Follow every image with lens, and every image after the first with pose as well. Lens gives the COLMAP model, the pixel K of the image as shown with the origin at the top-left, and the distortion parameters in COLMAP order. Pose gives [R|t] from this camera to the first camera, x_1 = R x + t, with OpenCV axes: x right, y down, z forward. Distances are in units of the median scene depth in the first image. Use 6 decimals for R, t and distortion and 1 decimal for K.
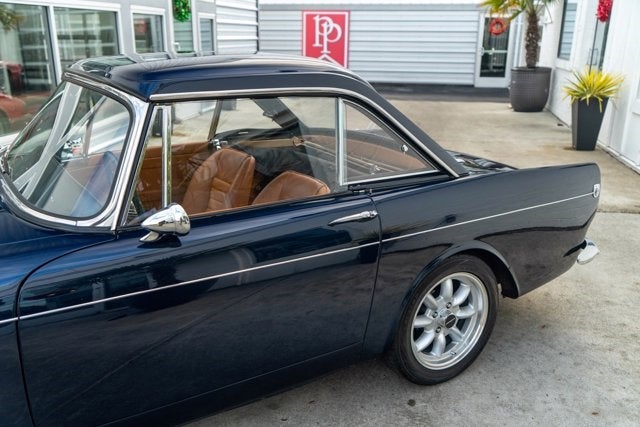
lens RADIAL K [[549.5, 0, 320.0], [0, 549.5, 213.5], [0, 0, 1]] dist [0.000519, 0.005968]
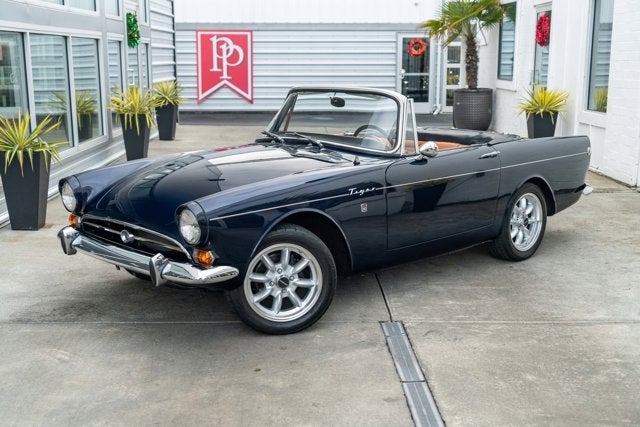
lens RADIAL K [[761.4, 0, 320.0], [0, 761.4, 213.5], [0, 0, 1]] dist [0.016625, 0.034628]
pose [[0.974879, -0.052403, 0.216485, -0.118433], [0.075816, 0.991963, -0.101297, 0.046713], [-0.209437, 0.115166, 0.971017, -0.156062]]
